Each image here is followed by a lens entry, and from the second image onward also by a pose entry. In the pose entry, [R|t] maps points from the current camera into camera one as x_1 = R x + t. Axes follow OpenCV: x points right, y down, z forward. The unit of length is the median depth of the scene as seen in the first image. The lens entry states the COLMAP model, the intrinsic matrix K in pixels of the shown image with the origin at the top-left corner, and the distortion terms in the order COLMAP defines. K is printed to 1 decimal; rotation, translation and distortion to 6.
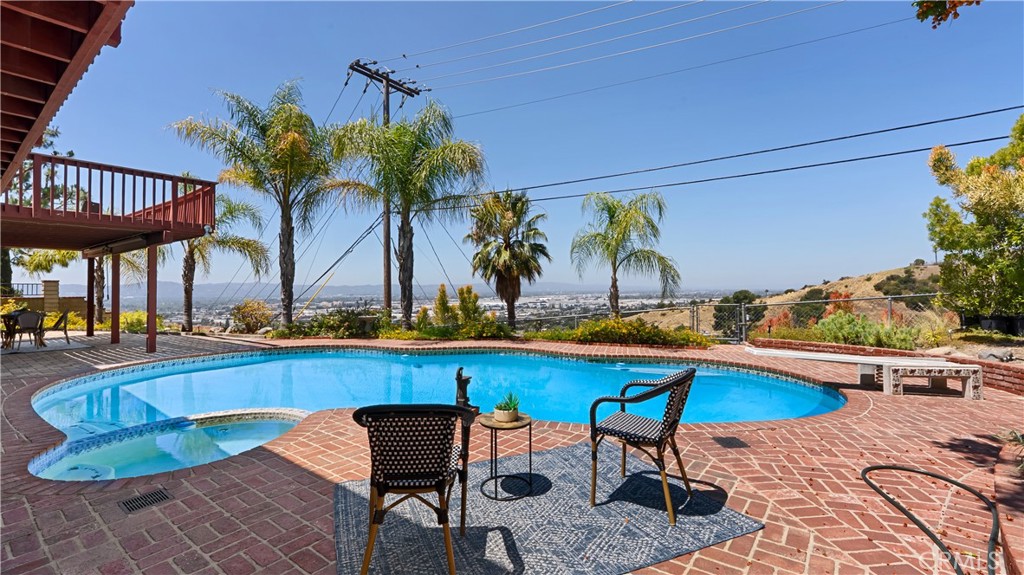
lens RADIAL K [[426.5, 0, 529.5], [0, 426.5, 277.9], [0, 0, 1]] dist [-0.002201, 0.000139]
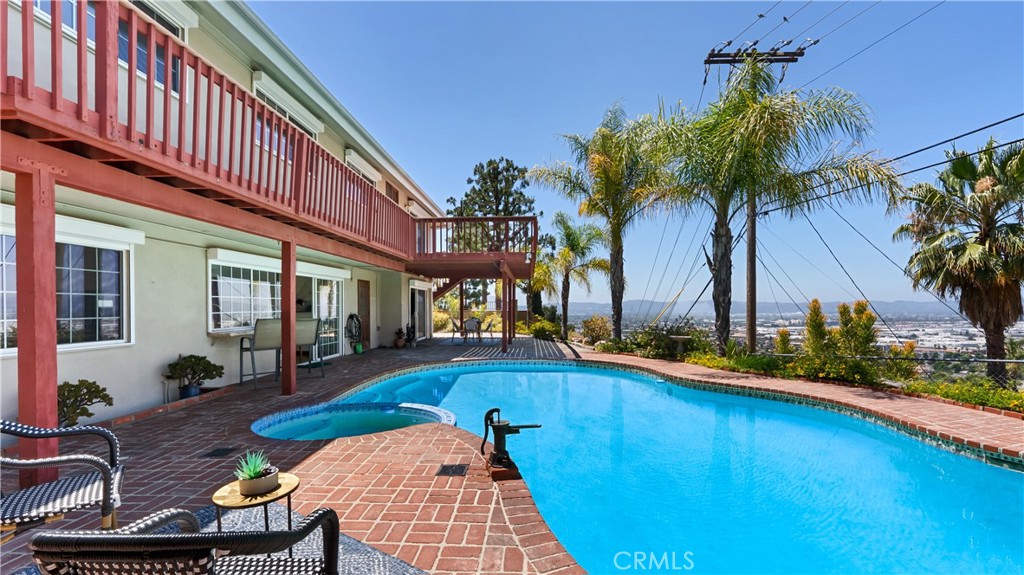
lens RADIAL K [[426.5, 0, 530.0], [0, 426.5, 307.2], [0, 0, 1]] dist [-0.002201, 0.000139]
pose [[0.548498, 0.005423, -0.836134, 0.142995], [0.018132, 0.999667, 0.018378, 0.005093], [0.835955, -0.025242, 0.548217, 0.183586]]
